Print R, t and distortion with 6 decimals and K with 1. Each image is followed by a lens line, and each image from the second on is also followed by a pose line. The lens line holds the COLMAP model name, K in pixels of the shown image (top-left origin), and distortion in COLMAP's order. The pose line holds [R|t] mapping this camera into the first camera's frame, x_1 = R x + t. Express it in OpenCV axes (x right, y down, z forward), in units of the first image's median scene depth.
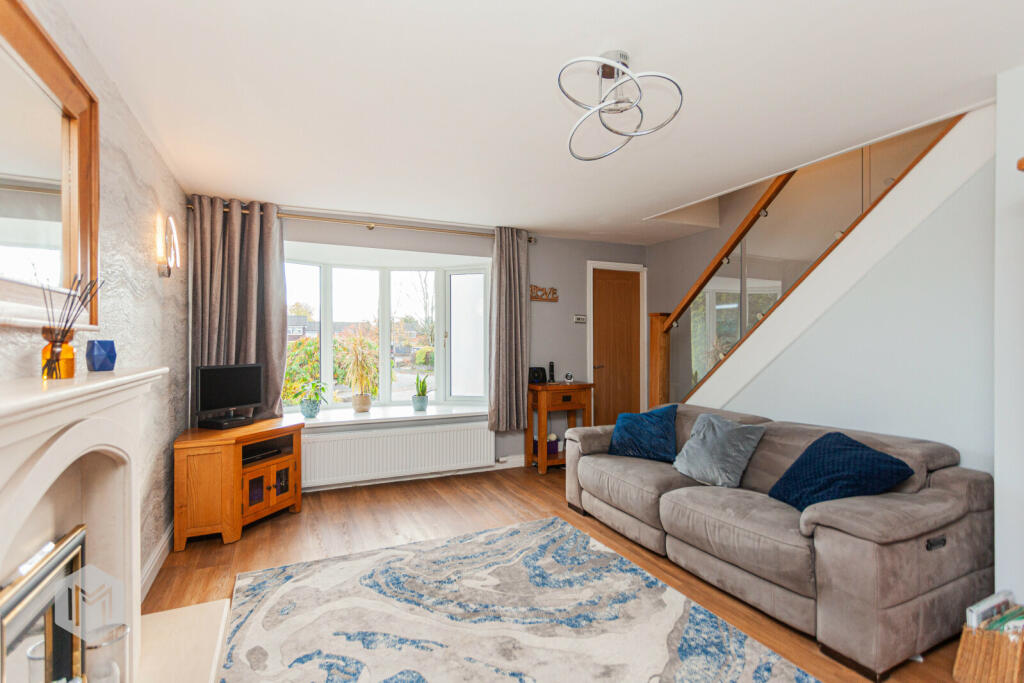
lens RADIAL K [[486.3, 0, 509.6], [0, 486.3, 346.6], [0, 0, 1]] dist [0.004191, 0.001559]
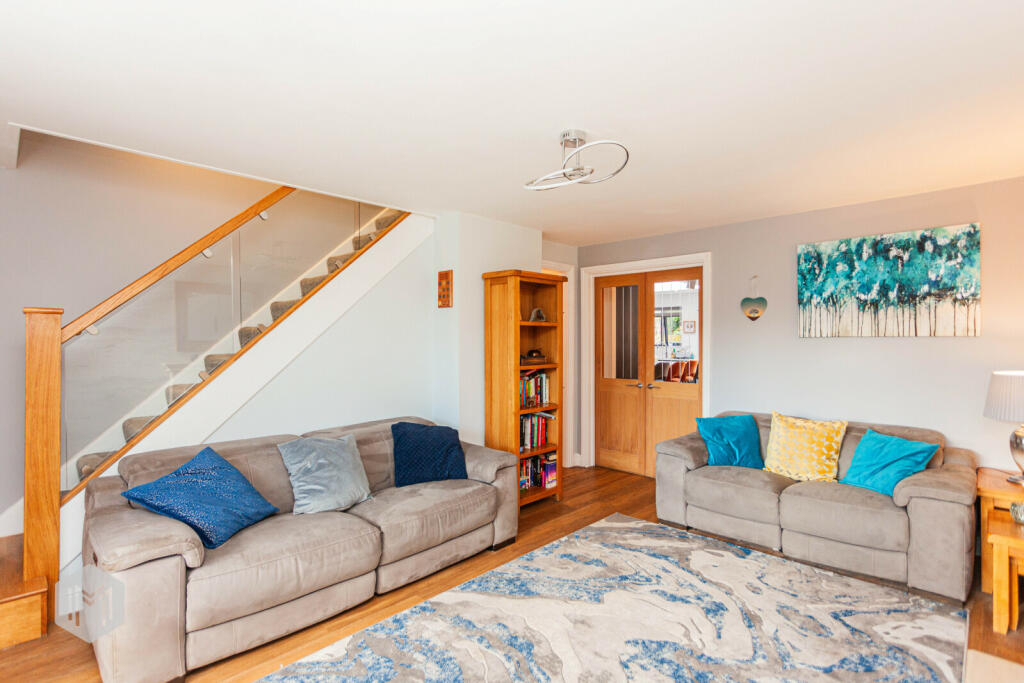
lens RADIAL K [[486.3, 0, 509.1], [0, 486.3, 342.5], [0, 0, 1]] dist [0.004191, 0.001559]
pose [[-0.367625, 0.006273, 0.929953, -0.729524], [-0.000516, 0.999976, -0.006949, -0.039543], [-0.929974, -0.003034, -0.367613, 1.305518]]
